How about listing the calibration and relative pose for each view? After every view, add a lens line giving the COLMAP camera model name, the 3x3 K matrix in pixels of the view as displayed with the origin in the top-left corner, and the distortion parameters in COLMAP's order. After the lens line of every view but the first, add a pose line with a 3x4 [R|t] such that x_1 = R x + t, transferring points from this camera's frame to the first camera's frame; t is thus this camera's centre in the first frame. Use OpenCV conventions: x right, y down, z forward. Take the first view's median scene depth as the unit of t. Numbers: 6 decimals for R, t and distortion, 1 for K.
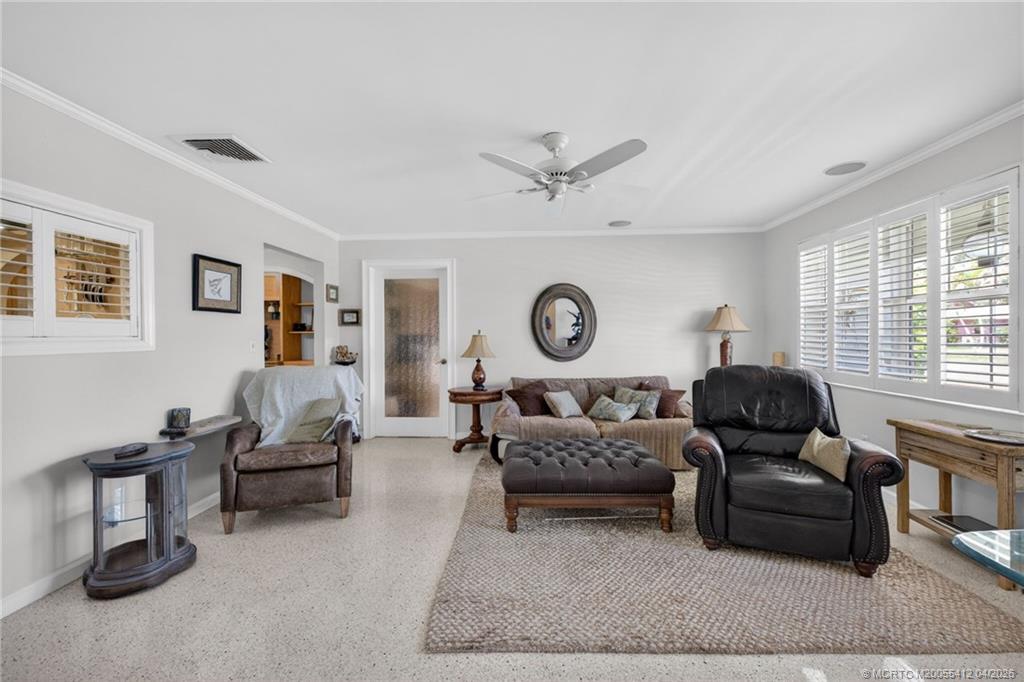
lens RADIAL K [[421.3, 0, 513.9], [0, 421.3, 338.9], [0, 0, 1]] dist [-0.000771, 0.000061]
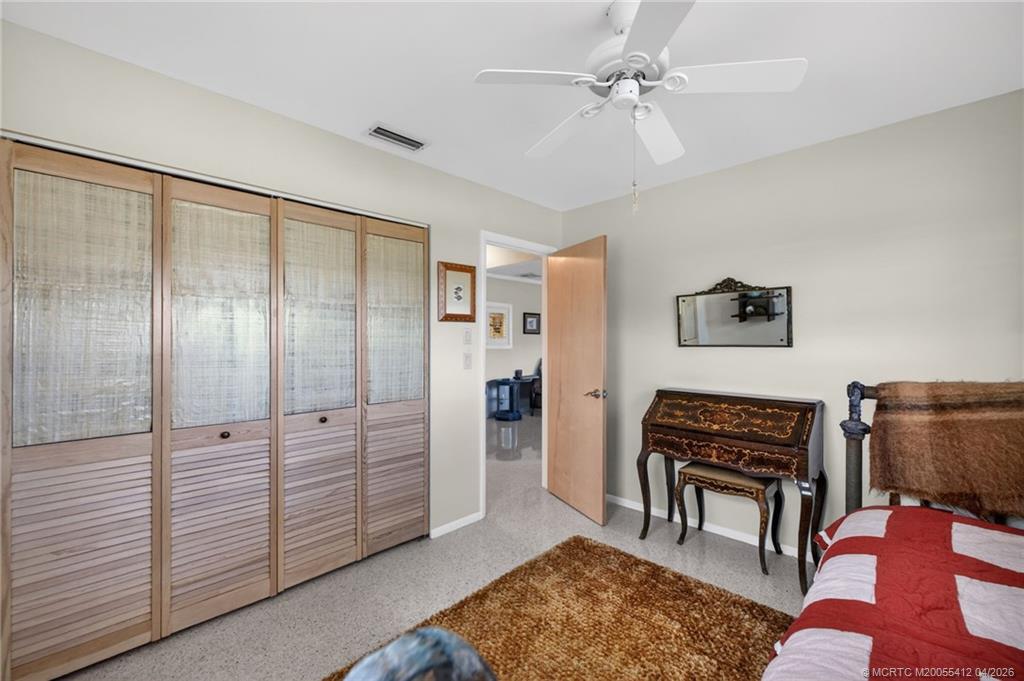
lens RADIAL K [[421.3, 0, 511.1], [0, 421.3, 339.3], [0, 0, 1]] dist [-0.000771, 0.000061]
pose [[0.748898, 0.000183, -0.662686, 0.945891], [-0.004534, 0.999978, -0.004847, -0.021604], [0.662670, 0.006634, 0.748882, -1.046763]]
